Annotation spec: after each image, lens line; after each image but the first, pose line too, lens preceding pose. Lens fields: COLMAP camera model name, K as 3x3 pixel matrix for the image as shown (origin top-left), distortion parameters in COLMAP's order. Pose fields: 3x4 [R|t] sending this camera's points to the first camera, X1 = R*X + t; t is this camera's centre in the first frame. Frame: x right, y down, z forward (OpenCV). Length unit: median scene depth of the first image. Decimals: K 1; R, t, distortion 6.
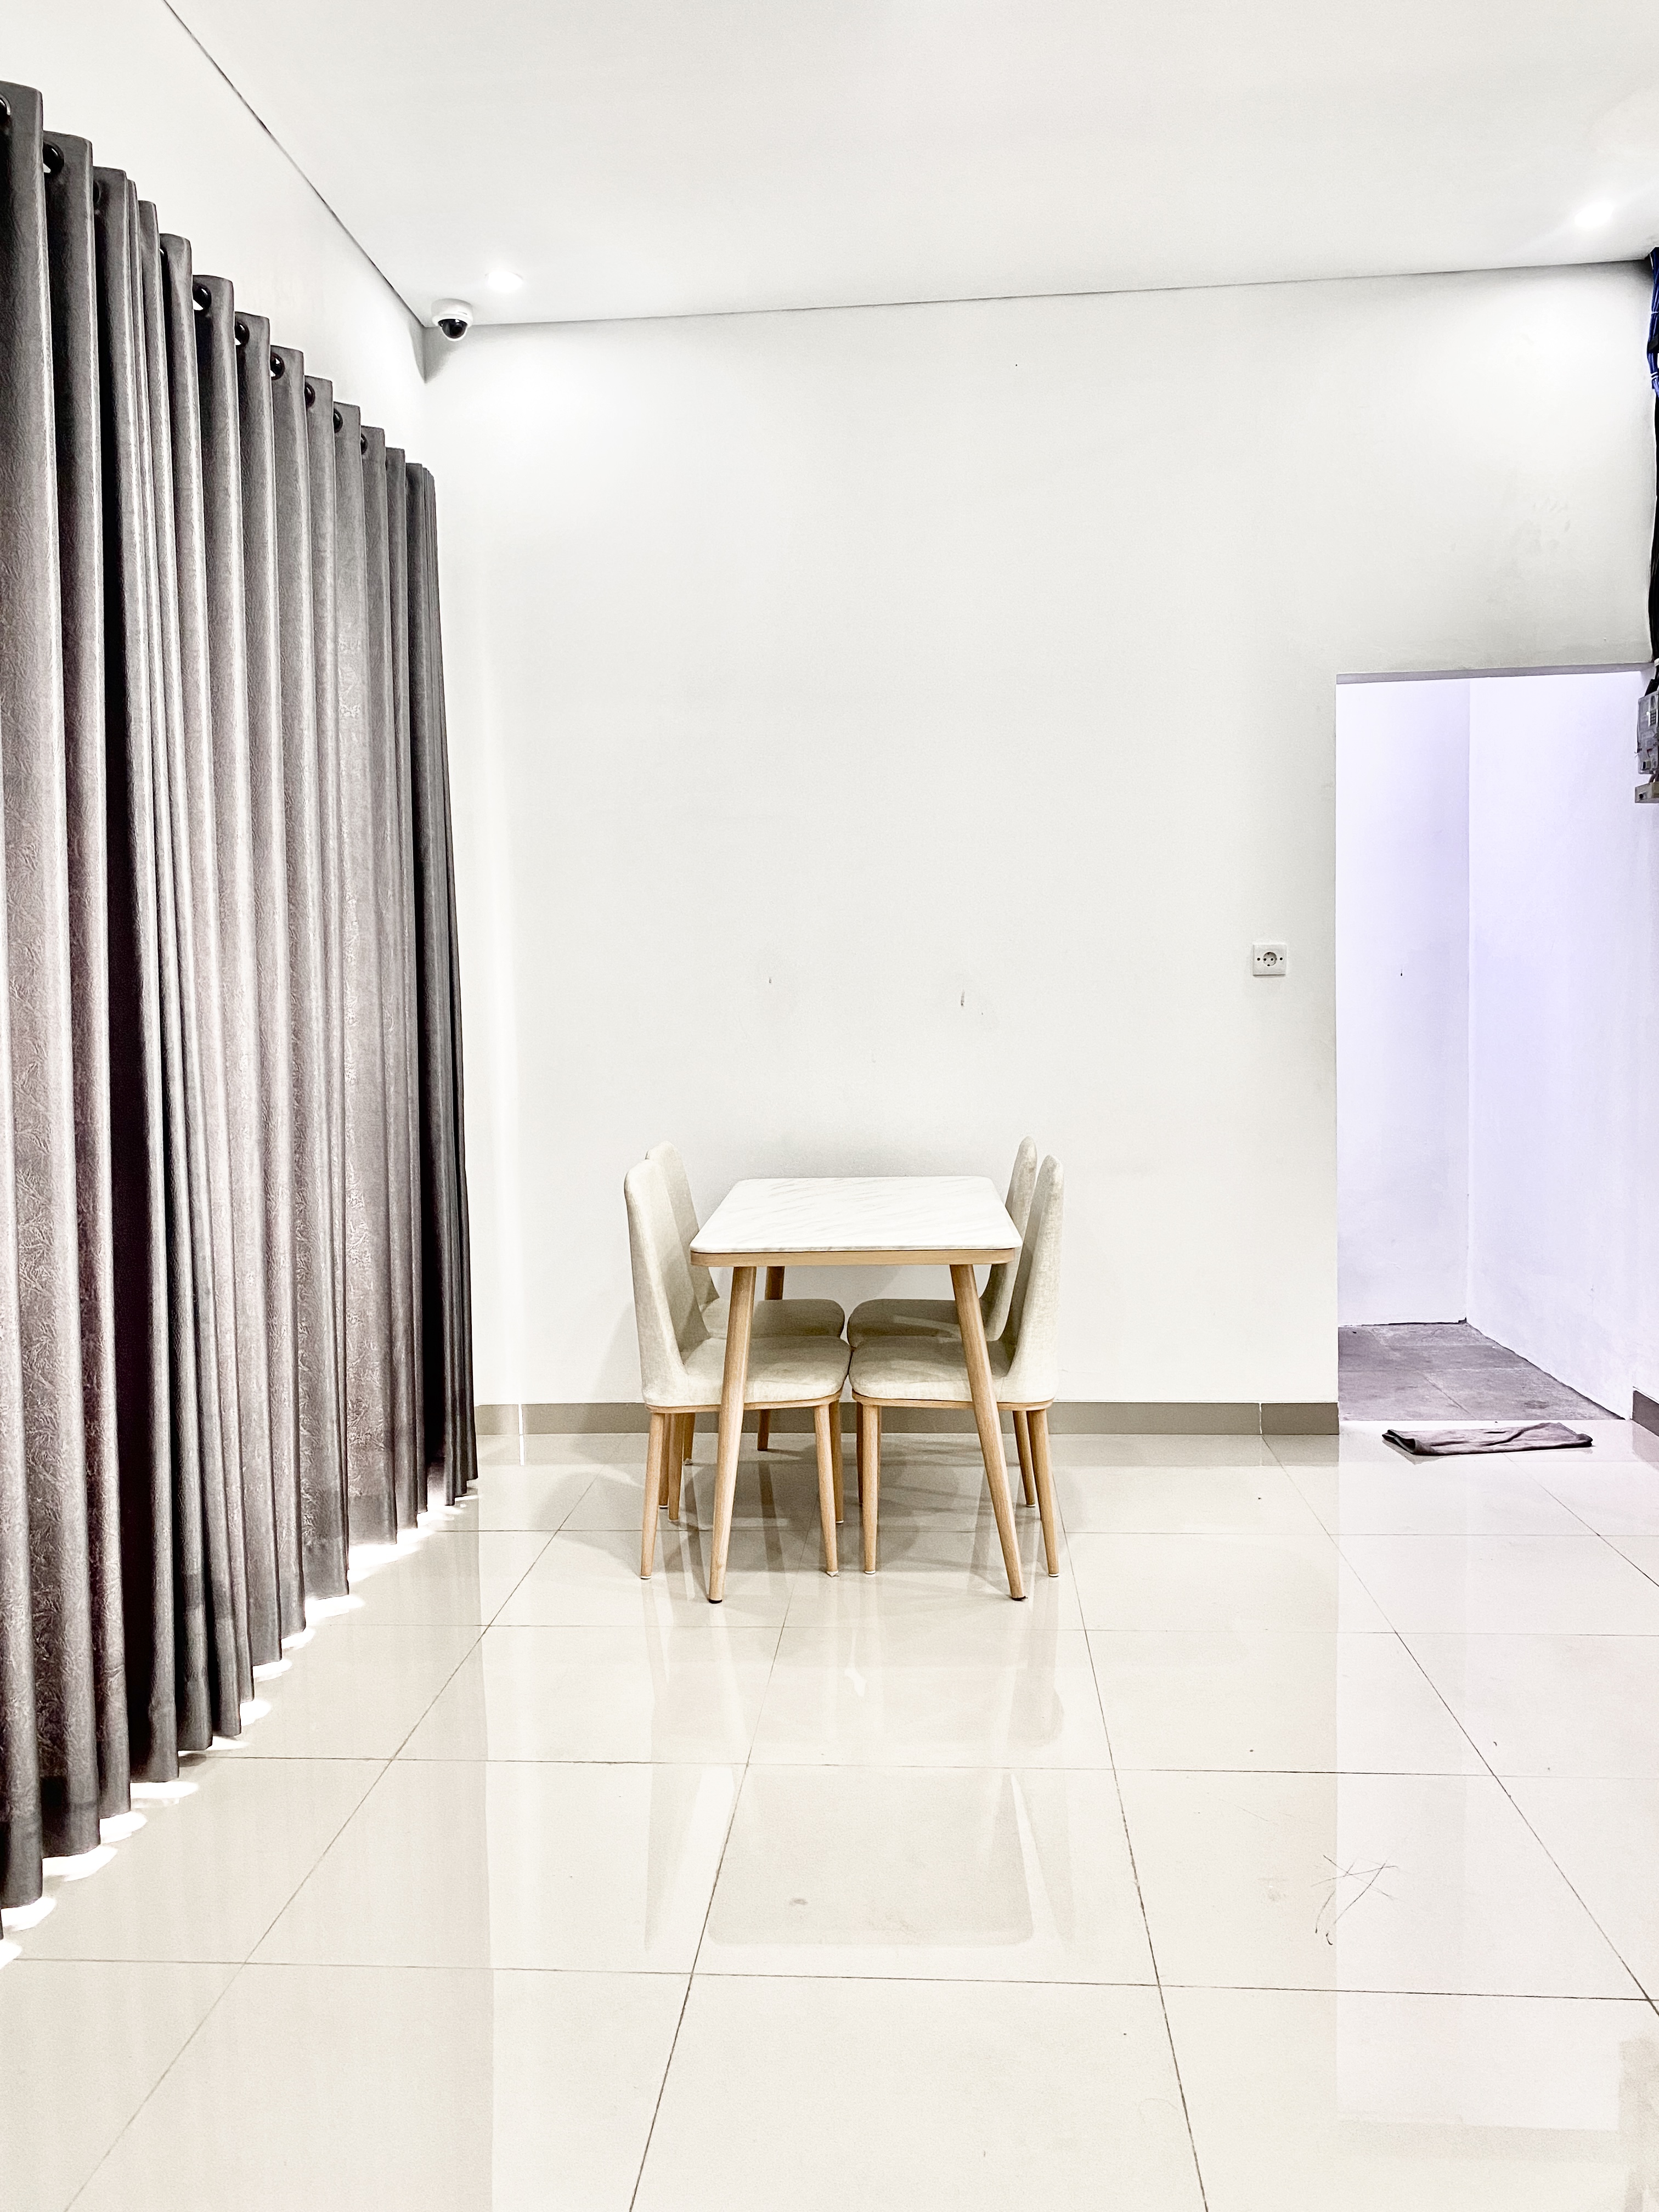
lens RADIAL K [[1737.7, 0, 829.5], [0, 1737.7, 1106.0], [0, 0, 1]] dist [0.011941, 0.002766]
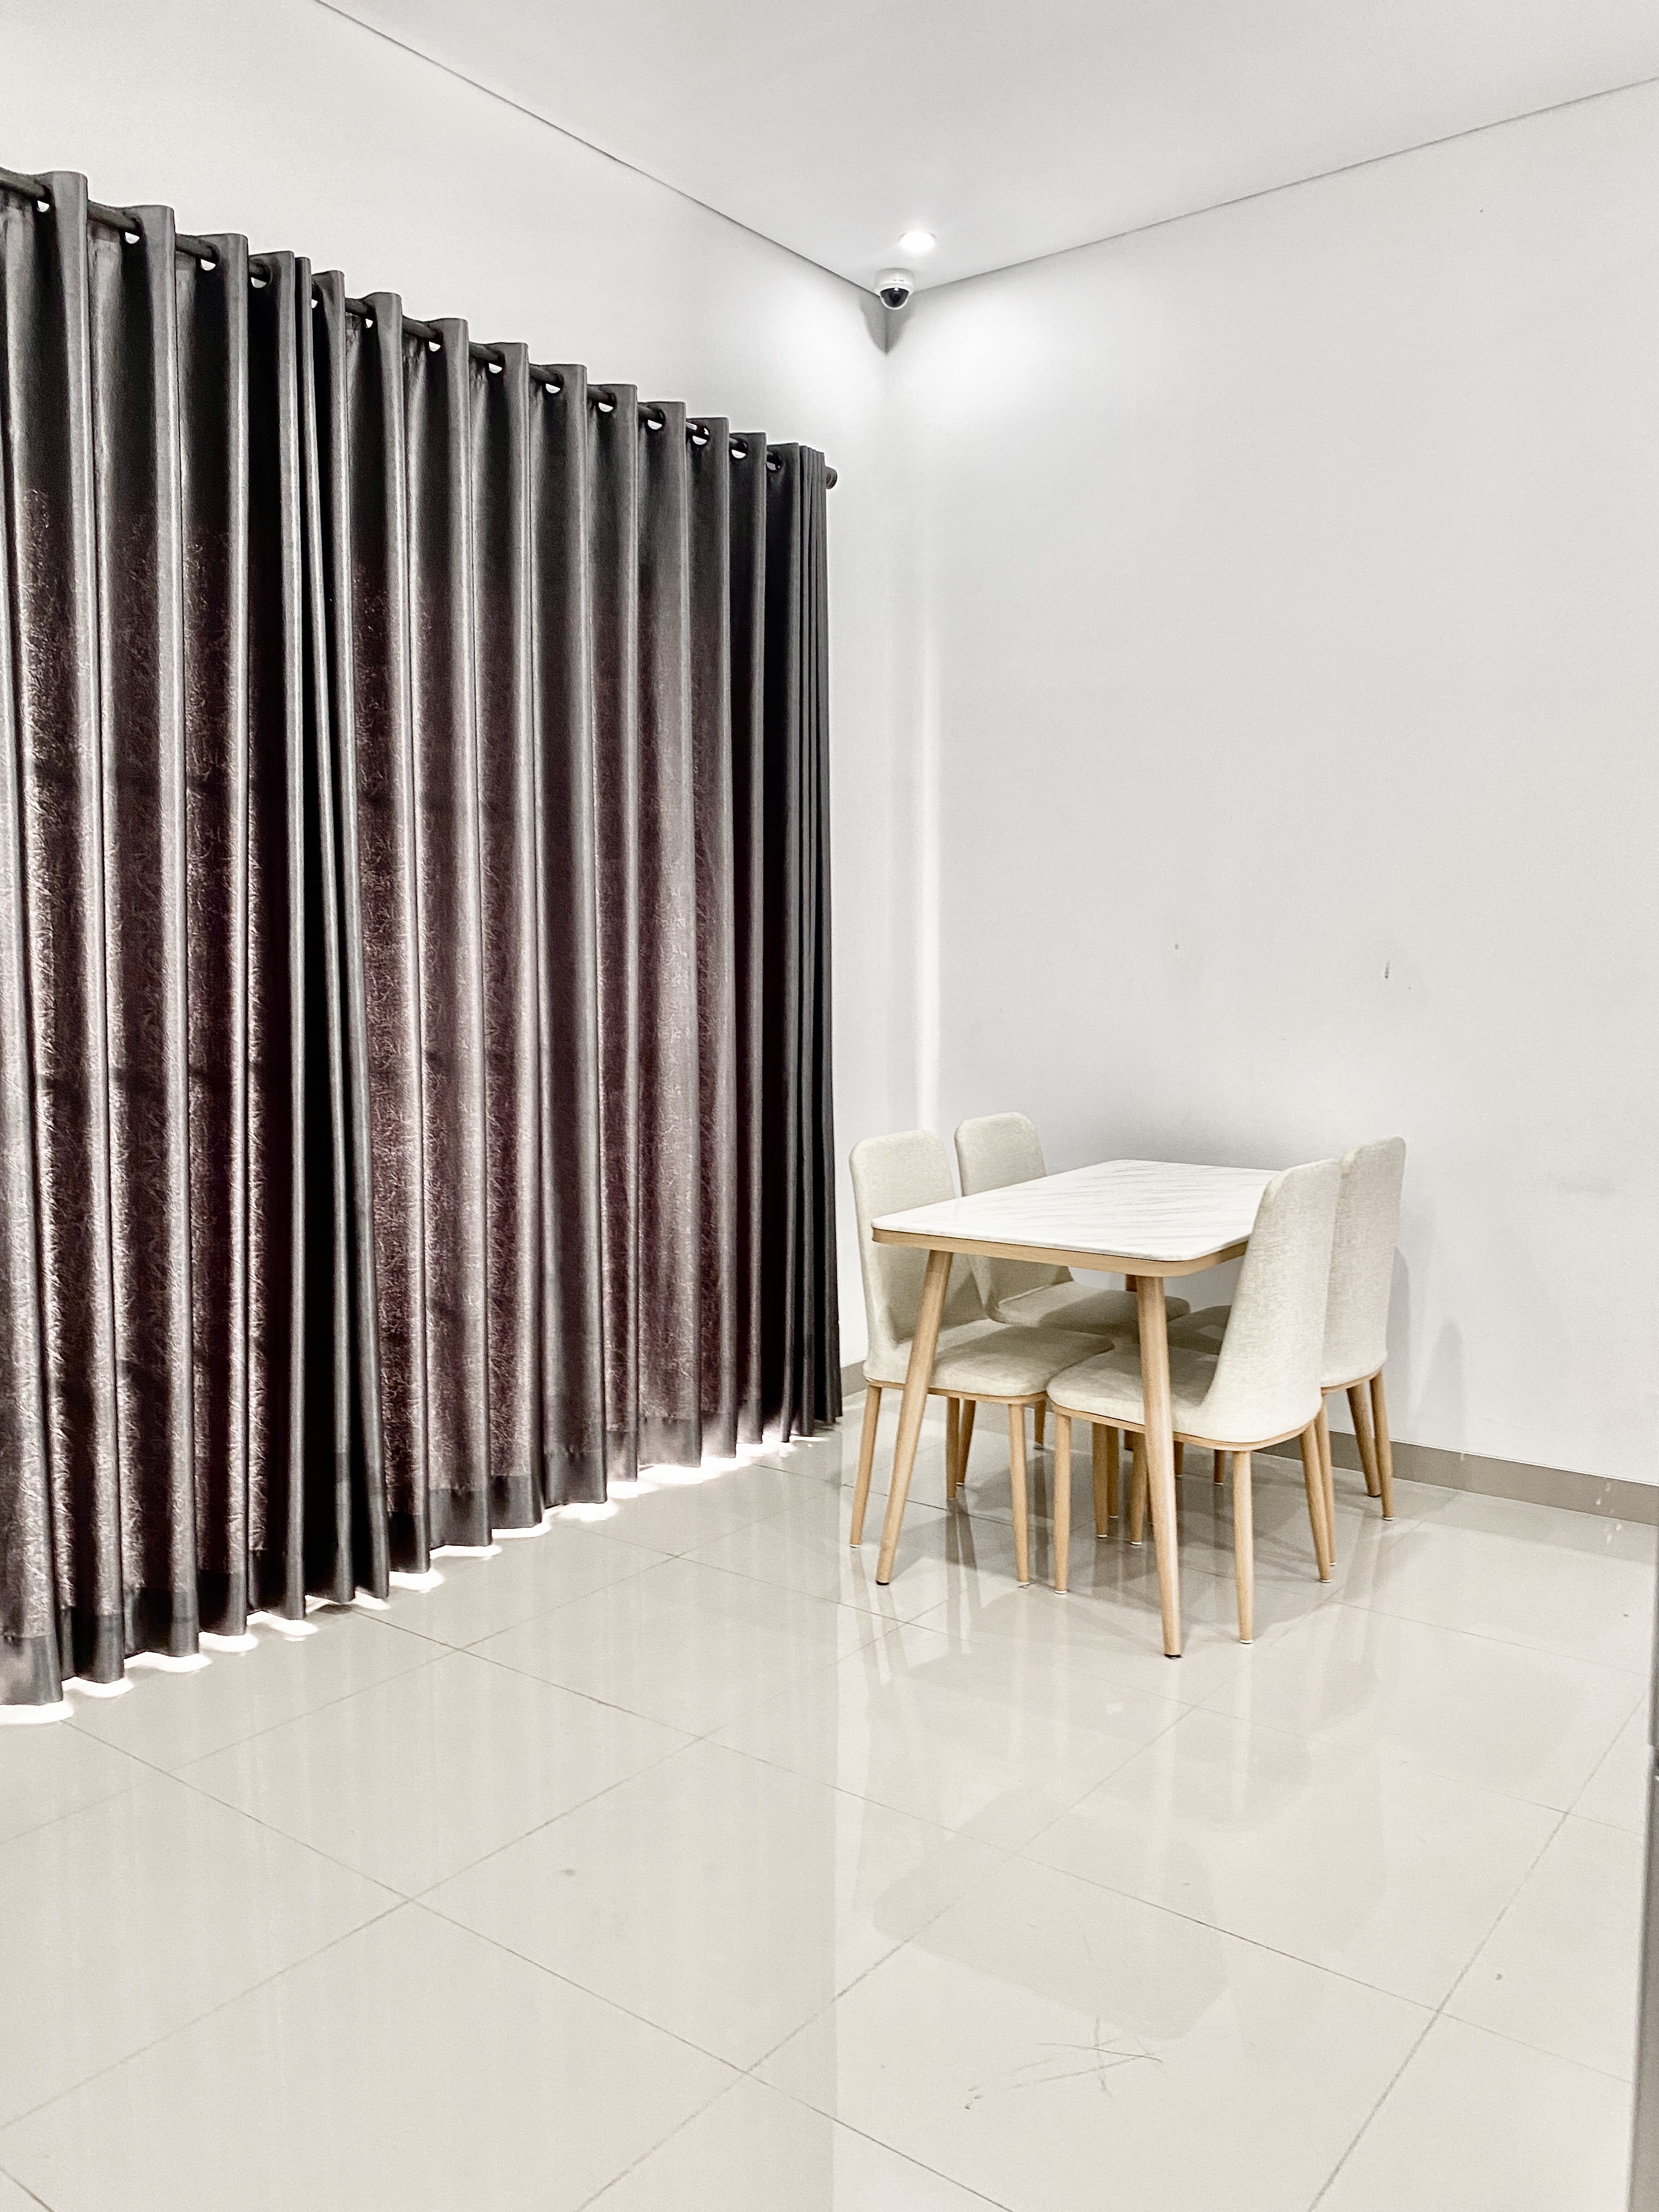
lens RADIAL K [[1737.7, 0, 829.5], [0, 1737.7, 1106.0], [0, 0, 1]] dist [0.011941, 0.002766]
pose [[0.825054, 0.068676, -0.560865, 0.403334], [-0.045536, 0.997439, 0.055148, -0.035442], [0.563216, -0.019961, 0.826068, 0.150050]]
